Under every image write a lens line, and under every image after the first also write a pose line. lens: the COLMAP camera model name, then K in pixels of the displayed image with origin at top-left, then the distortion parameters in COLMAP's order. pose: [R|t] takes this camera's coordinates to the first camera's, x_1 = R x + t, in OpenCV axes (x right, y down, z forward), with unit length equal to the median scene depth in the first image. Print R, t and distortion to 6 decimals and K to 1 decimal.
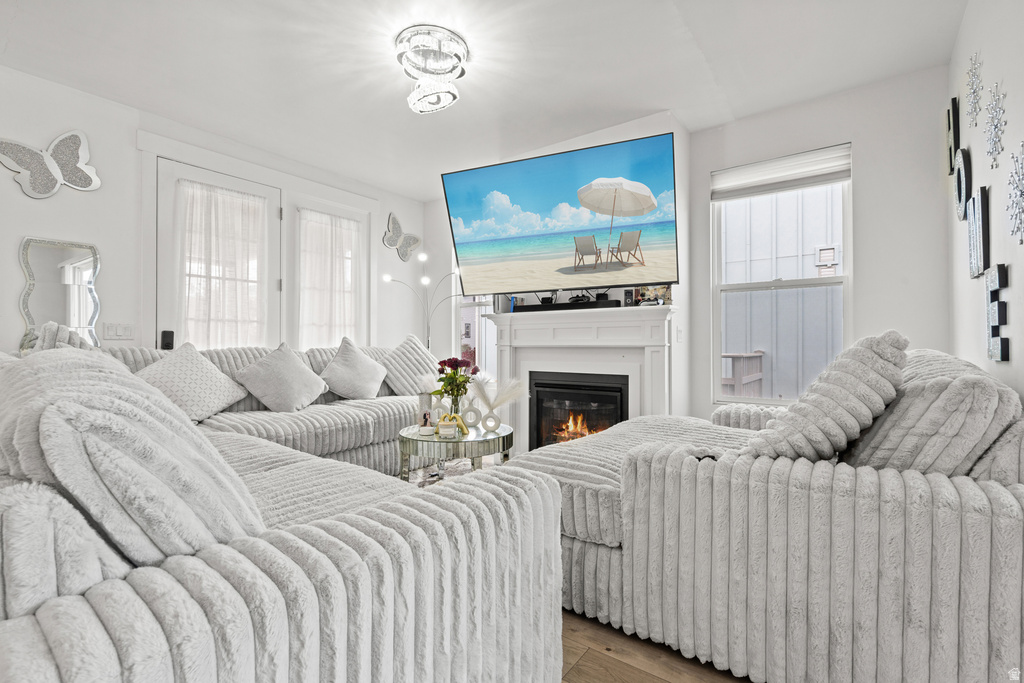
lens RADIAL K [[470.9, 0, 515.2], [0, 470.9, 339.3], [0, 0, 1]] dist [-0.011328, 0.004409]
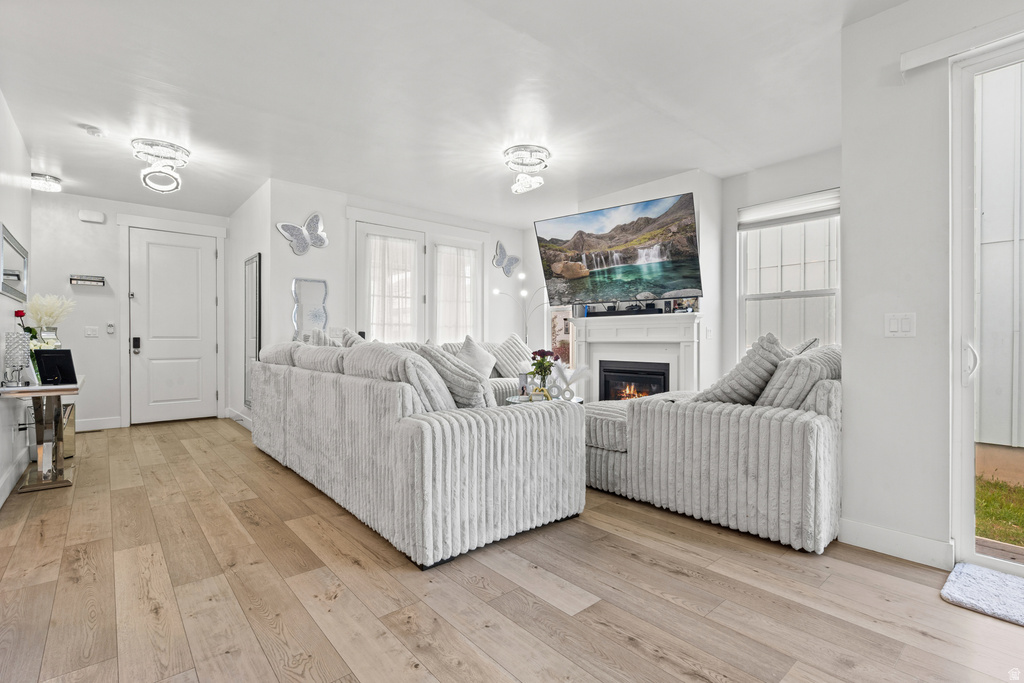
lens RADIAL K [[470.9, 0, 513.8], [0, 470.9, 343.5], [0, 0, 1]] dist [-0.011328, 0.004409]
pose [[0.976899, 0.002976, -0.213681, 0.097301], [0.000772, 0.999847, 0.017459, -0.005451], [0.213700, -0.017220, 0.976747, -0.455981]]
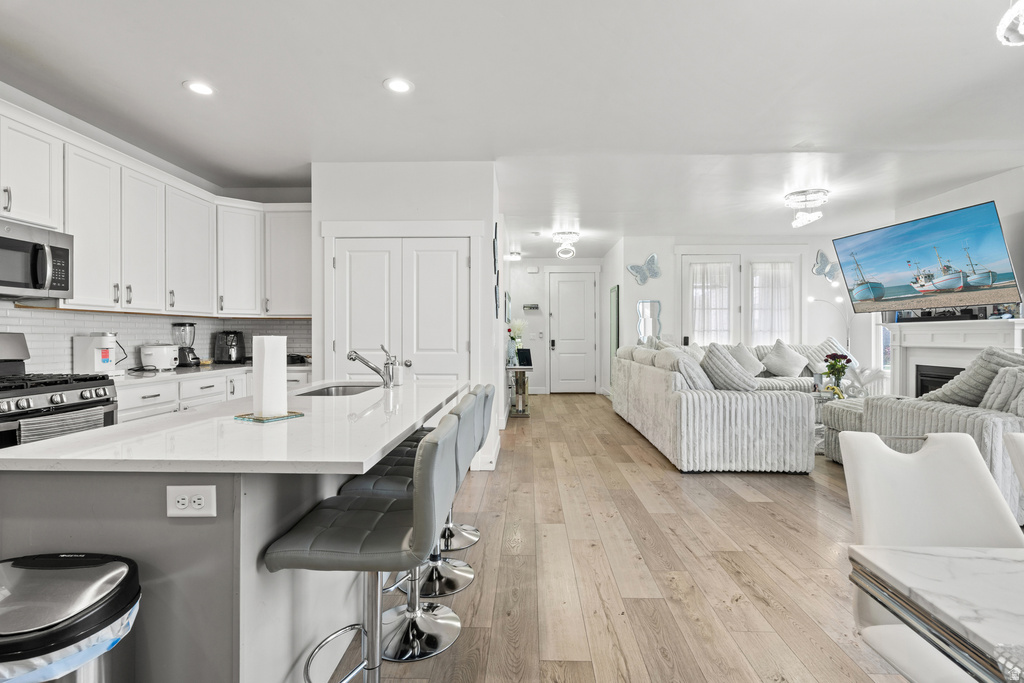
lens RADIAL K [[470.9, 0, 513.6], [0, 470.9, 341.0], [0, 0, 1]] dist [-0.011328, 0.004409]
pose [[0.569670, 0.008490, -0.821830, 0.592278], [0.011215, 0.999773, 0.018102, -0.047778], [0.821797, -0.019529, 0.569445, -0.900372]]
